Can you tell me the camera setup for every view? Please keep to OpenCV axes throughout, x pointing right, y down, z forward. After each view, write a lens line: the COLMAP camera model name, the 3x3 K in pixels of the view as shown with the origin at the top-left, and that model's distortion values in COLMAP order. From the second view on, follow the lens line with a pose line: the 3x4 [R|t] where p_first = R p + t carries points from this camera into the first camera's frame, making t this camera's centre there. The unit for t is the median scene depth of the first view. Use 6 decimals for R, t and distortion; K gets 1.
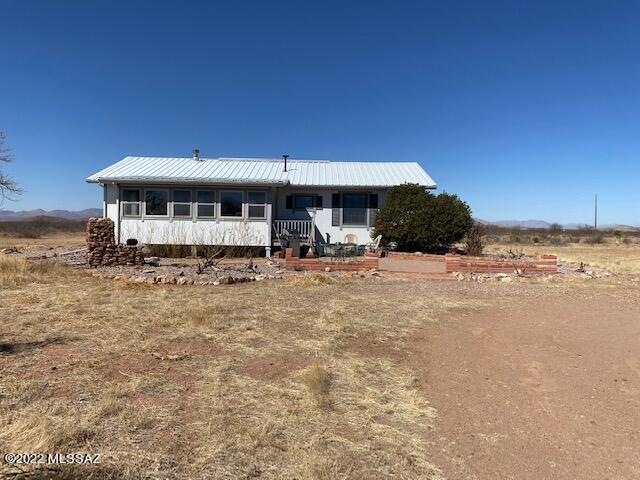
lens RADIAL K [[486.2, 0, 319.2], [0, 486.2, 239.7], [0, 0, 1]] dist [0.055028, 0.001365]
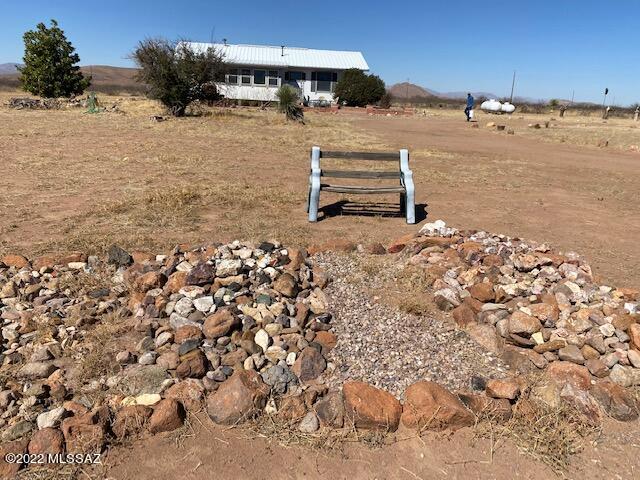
lens RADIAL K [[486.2, 0, 322.1], [0, 486.2, 242.2], [0, 0, 1]] dist [0.055028, 0.001365]
pose [[0.994309, -0.003031, 0.106488, -0.130122], [-0.025106, 0.964773, 0.261883, 0.036022], [-0.103530, -0.263066, 0.959207, -0.894464]]
